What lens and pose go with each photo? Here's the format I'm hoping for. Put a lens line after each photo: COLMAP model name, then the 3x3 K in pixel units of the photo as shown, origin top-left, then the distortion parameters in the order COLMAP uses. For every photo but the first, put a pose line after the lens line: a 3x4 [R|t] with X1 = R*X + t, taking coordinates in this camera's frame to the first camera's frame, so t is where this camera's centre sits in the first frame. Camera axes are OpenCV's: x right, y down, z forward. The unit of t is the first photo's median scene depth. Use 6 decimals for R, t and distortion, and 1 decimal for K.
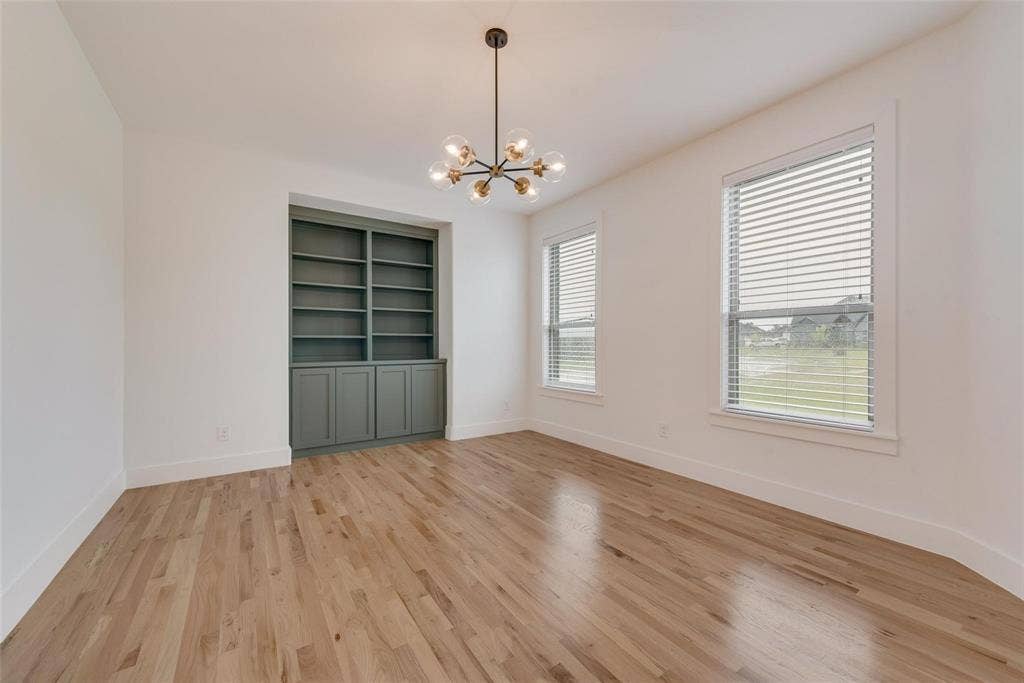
lens RADIAL K [[401.8, 0, 512.3], [0, 401.8, 347.1], [0, 0, 1]] dist [0.002277, 0.000349]
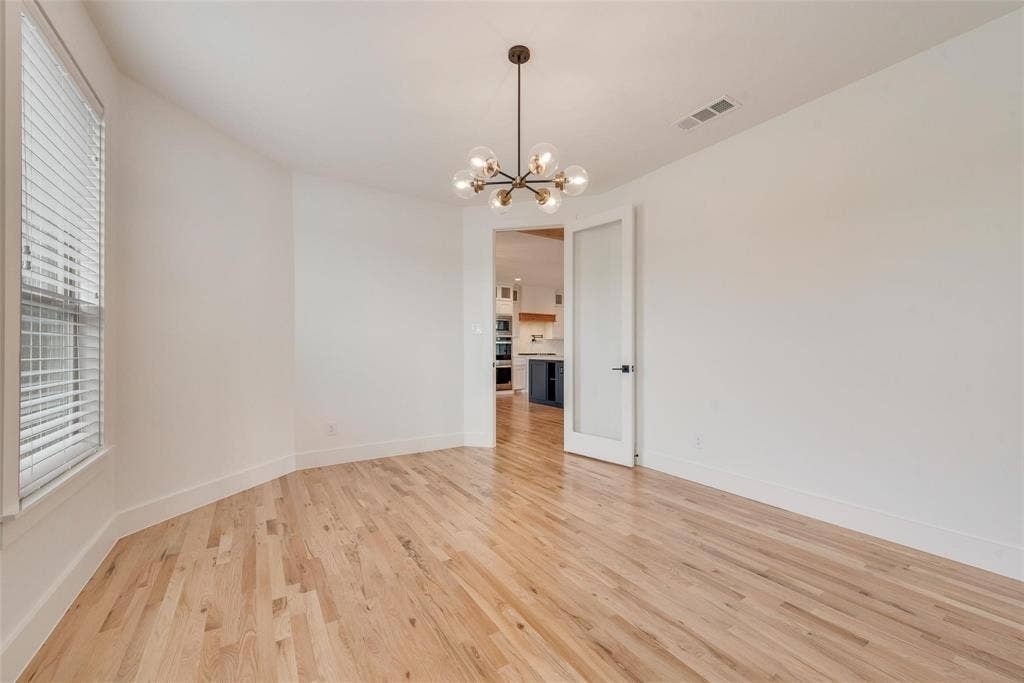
lens RADIAL K [[401.8, 0, 512.3], [0, 401.8, 347.1], [0, 0, 1]] dist [0.002277, 0.000349]
pose [[-0.999749, 0.000993, 0.022381, -0.042458], [0.001019, 0.999999, 0.001145, -0.017274], [-0.022380, 0.001167, -0.999749, 1.923104]]
